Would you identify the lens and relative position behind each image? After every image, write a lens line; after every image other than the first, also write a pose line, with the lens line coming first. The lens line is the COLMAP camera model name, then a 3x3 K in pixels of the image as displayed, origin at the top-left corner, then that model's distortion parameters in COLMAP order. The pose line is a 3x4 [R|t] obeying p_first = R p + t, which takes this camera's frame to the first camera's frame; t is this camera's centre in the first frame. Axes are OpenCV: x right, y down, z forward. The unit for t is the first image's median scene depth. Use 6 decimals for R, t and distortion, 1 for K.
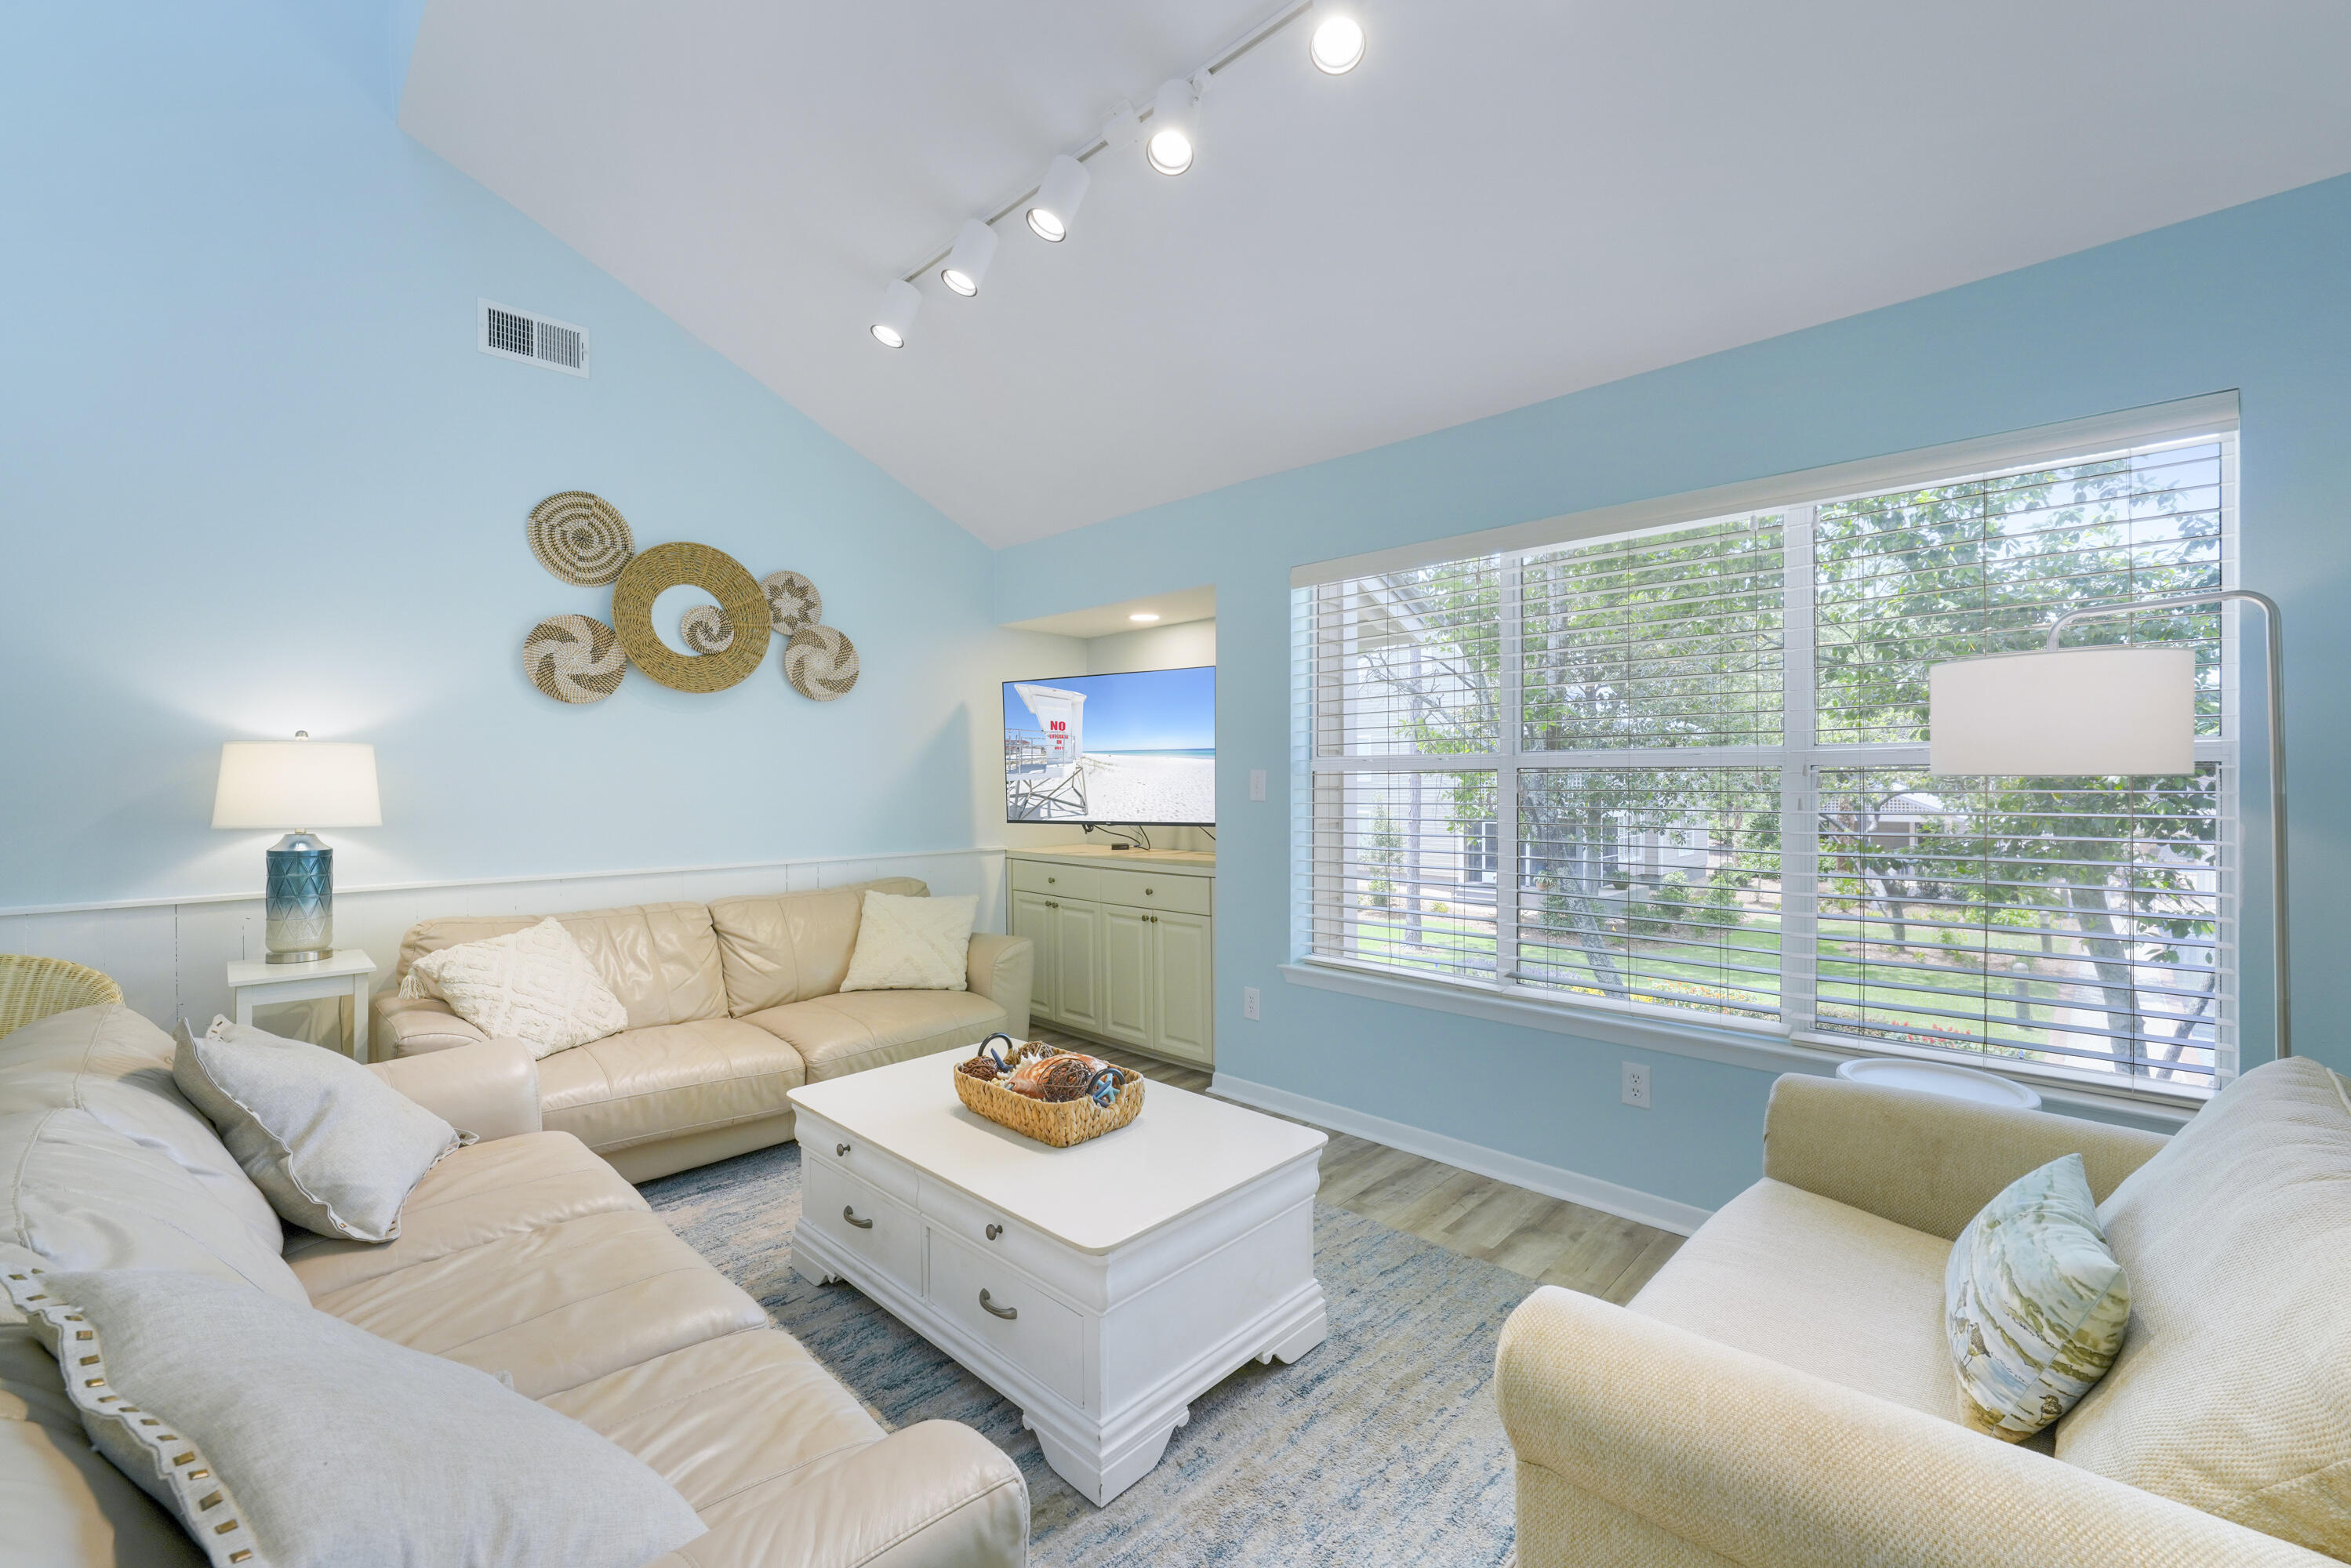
lens RADIAL K [[950.4, 0, 1177.7], [0, 950.4, 775.1], [0, 0, 1]] dist [-0.007879, 0.000409]
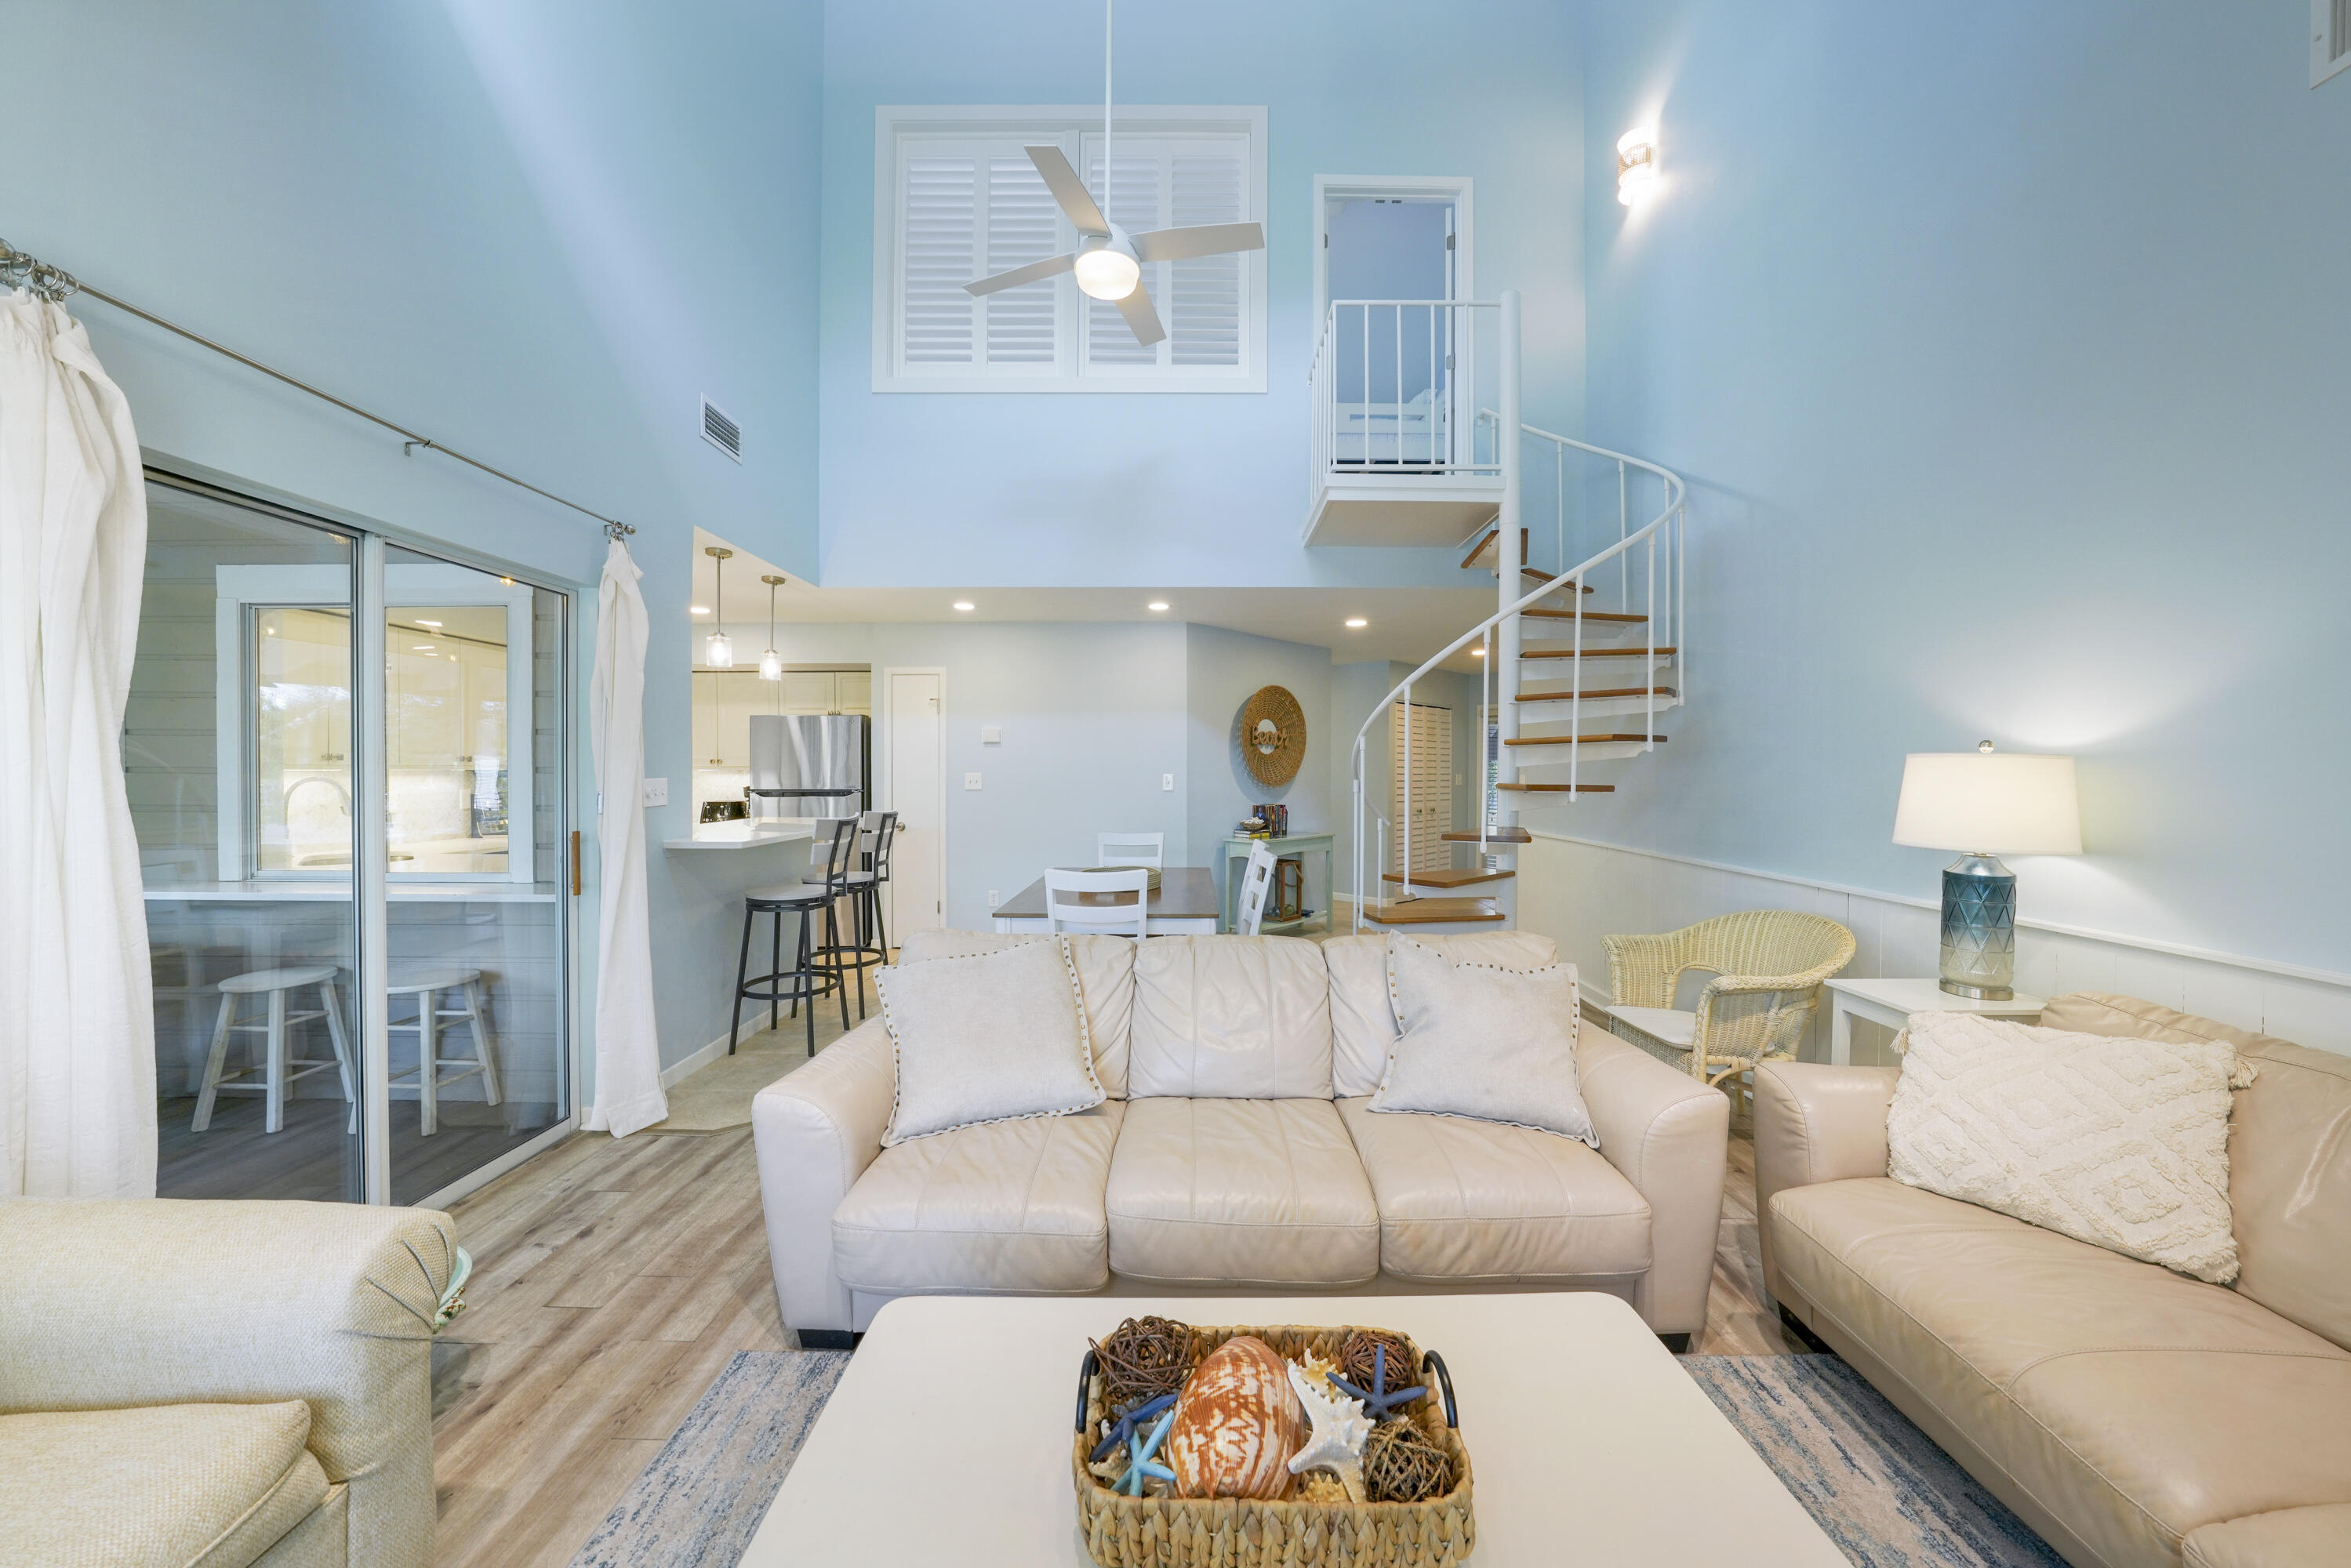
lens RADIAL K [[819.9, 0, 1183.8], [0, 819.9, 782.3], [0, 0, 1]] dist [-0.028414, 0.005616]
pose [[-0.716866, 0.012091, -0.697106, 0.117777], [0.002157, 0.999883, 0.015125, -0.016311], [0.697208, 0.009339, -0.716808, 0.785013]]
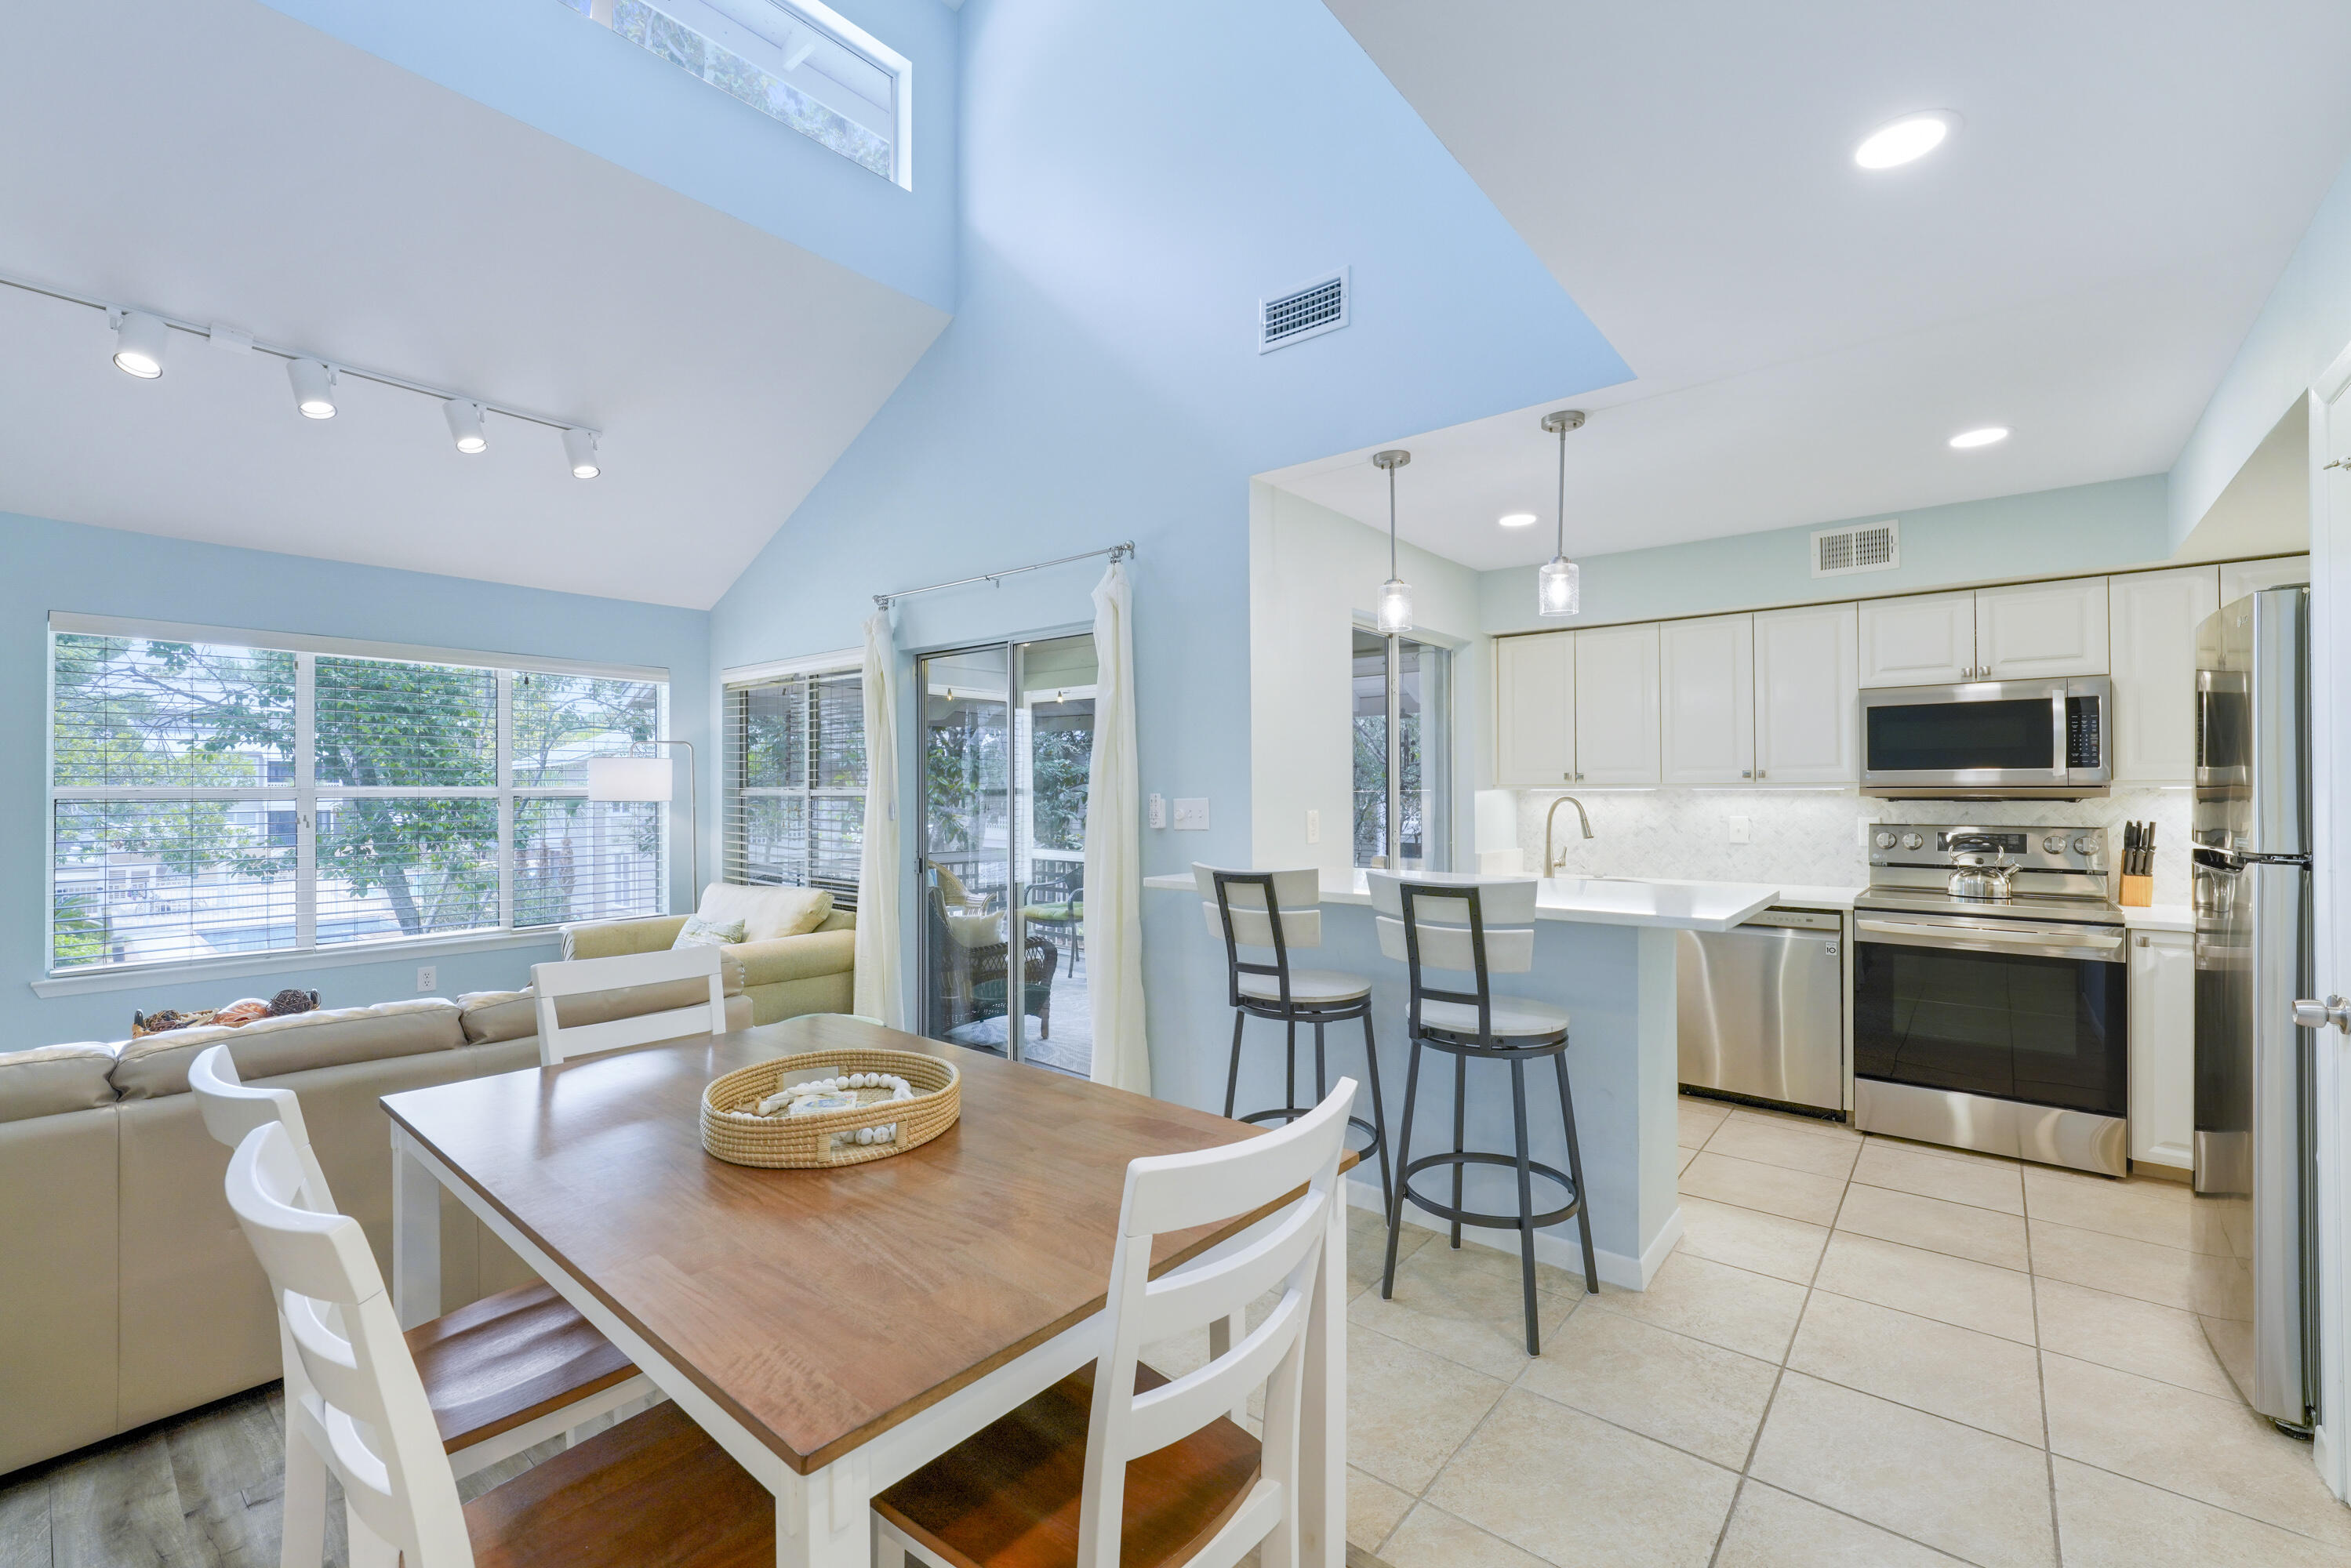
lens RADIAL K [[983.0, 0, 1175.5], [0, 983.0, 784.0], [0, 0, 1]] dist [-0.014614, 0.000070]
pose [[-0.072144, 0.014056, 0.997295, -1.051428], [-0.001421, 0.999898, -0.014196, -0.007538], [-0.997393, -0.002441, -0.072117, -0.182625]]
